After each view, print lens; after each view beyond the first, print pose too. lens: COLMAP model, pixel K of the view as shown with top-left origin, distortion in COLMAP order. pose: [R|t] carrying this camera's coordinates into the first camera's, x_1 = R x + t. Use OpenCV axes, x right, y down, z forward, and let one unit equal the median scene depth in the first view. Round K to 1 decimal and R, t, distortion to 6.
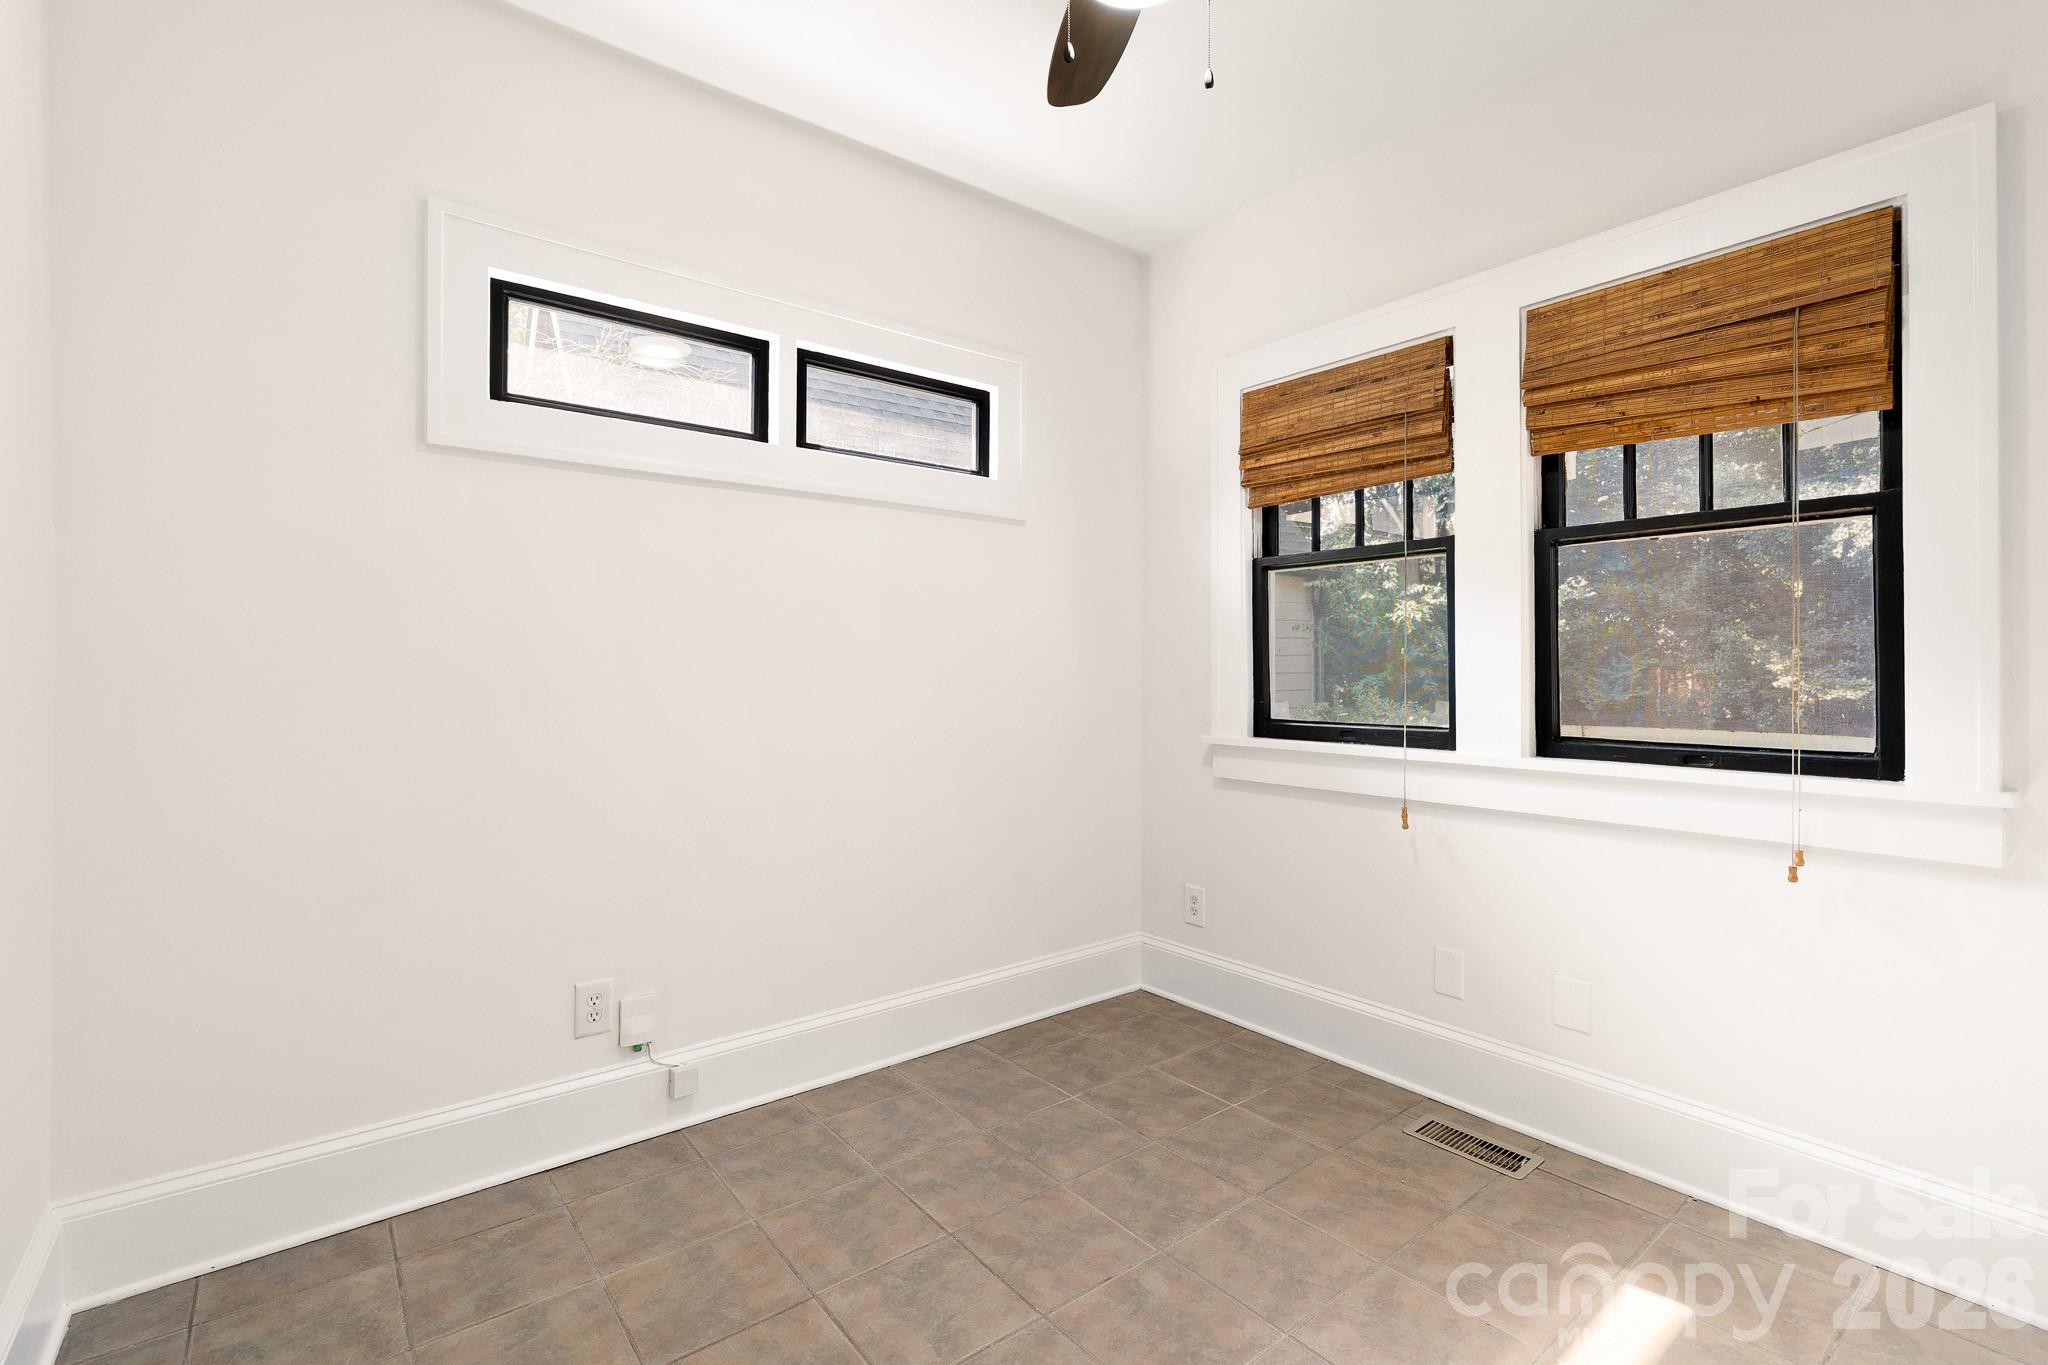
lens RADIAL K [[922.4, 0, 1030.2], [0, 922.4, 671.7], [0, 0, 1]] dist [-0.000849, -0.000171]
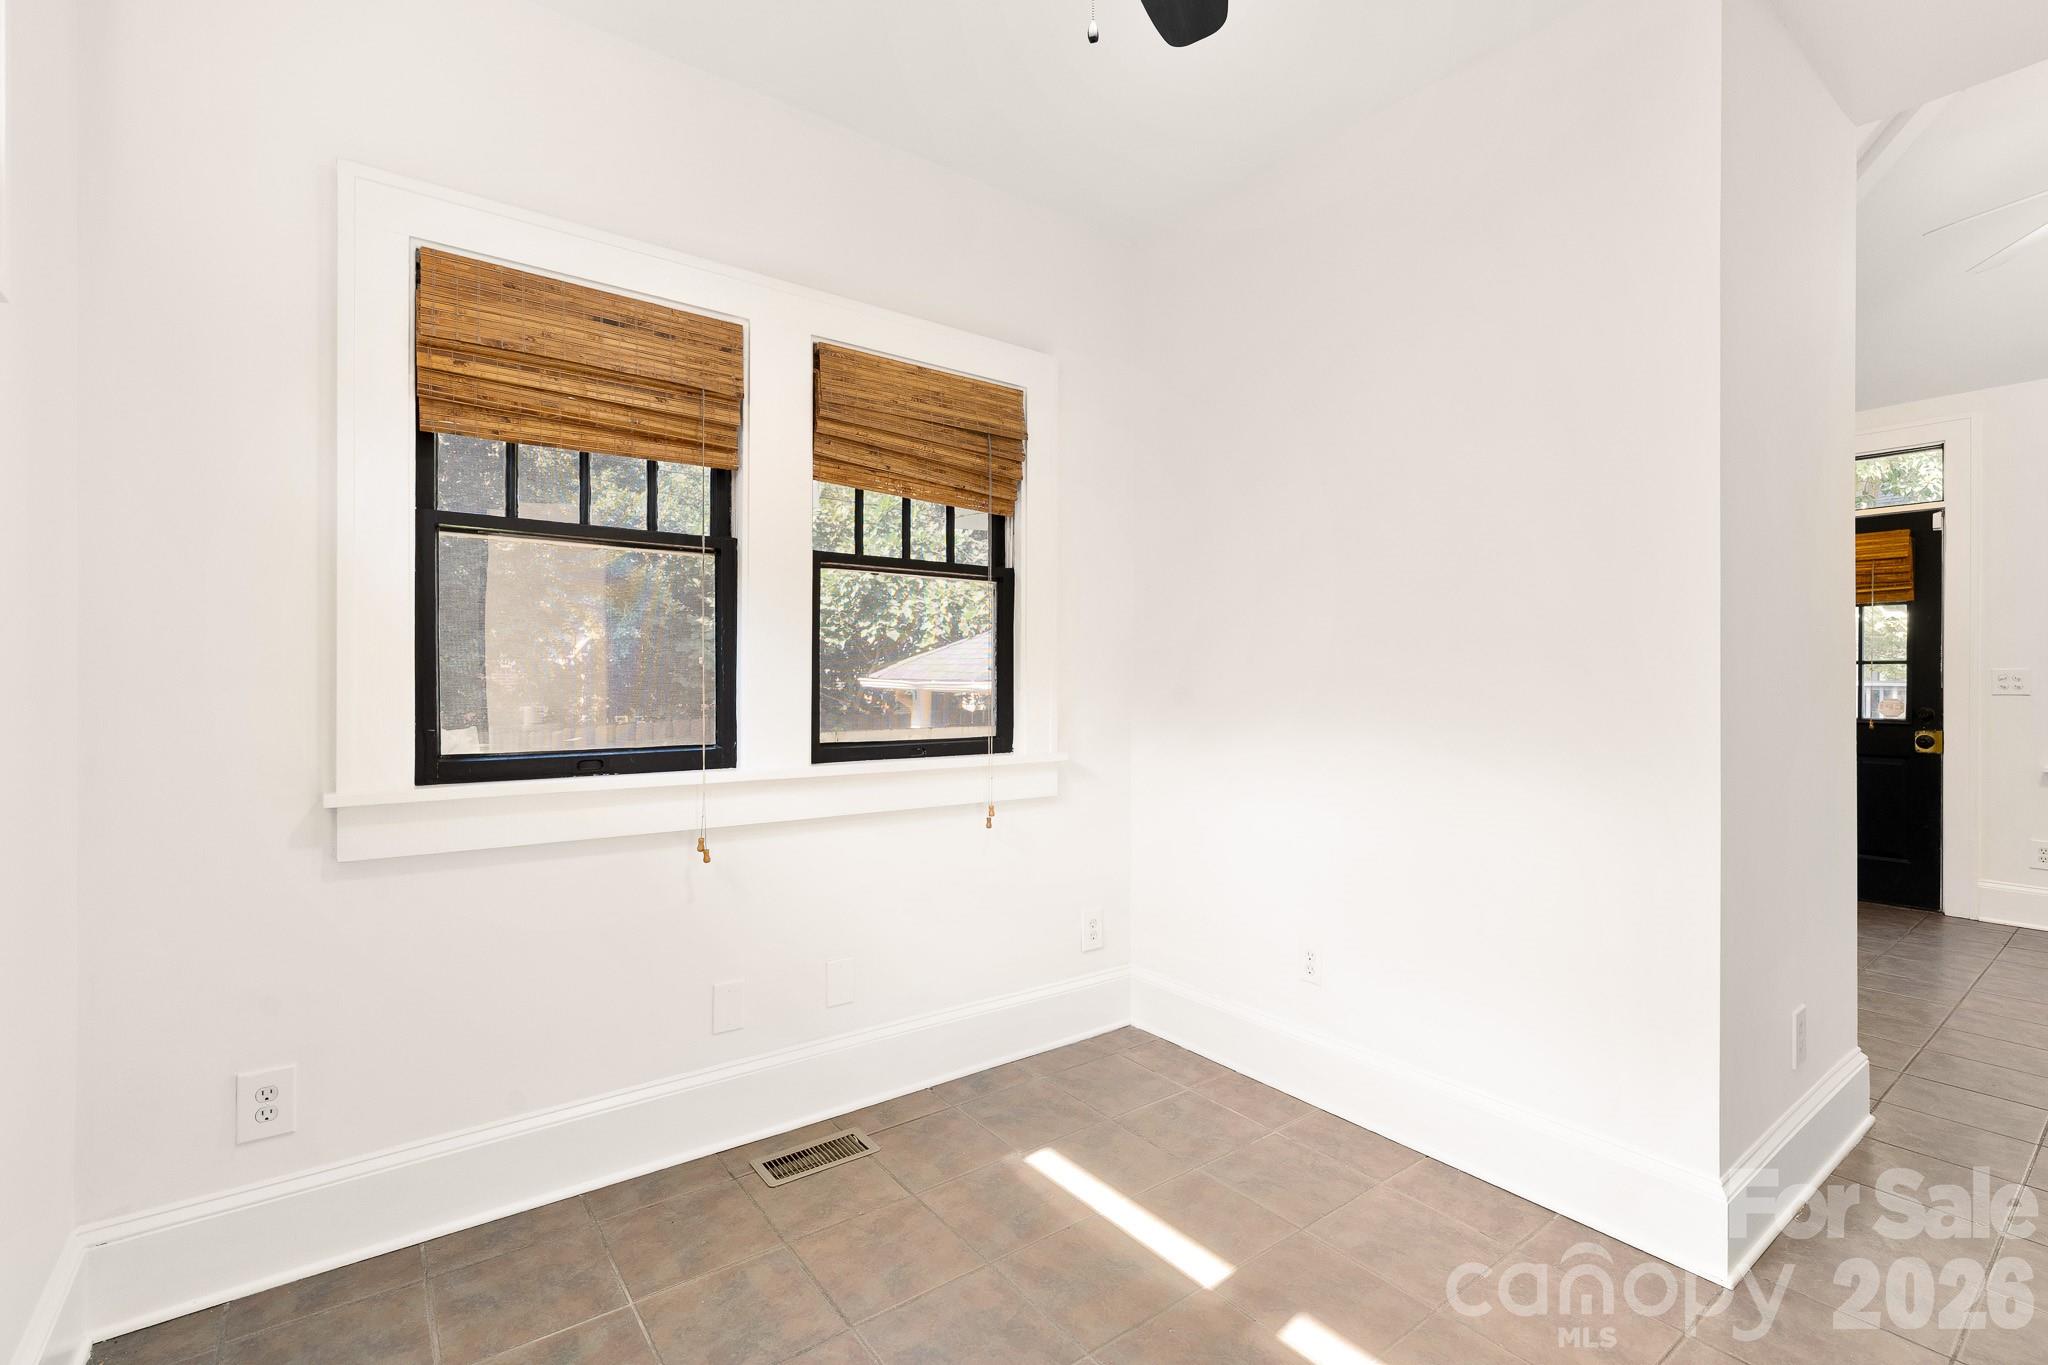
lens RADIAL K [[922.4, 0, 1030.2], [0, 922.4, 671.7], [0, 0, 1]] dist [-0.000849, -0.000171]
pose [[0.022892, -0.001769, 0.999736, -0.476931], [-0.009647, 0.999951, 0.001990, -0.017492], [-0.999691, -0.009690, 0.022874, 0.685201]]
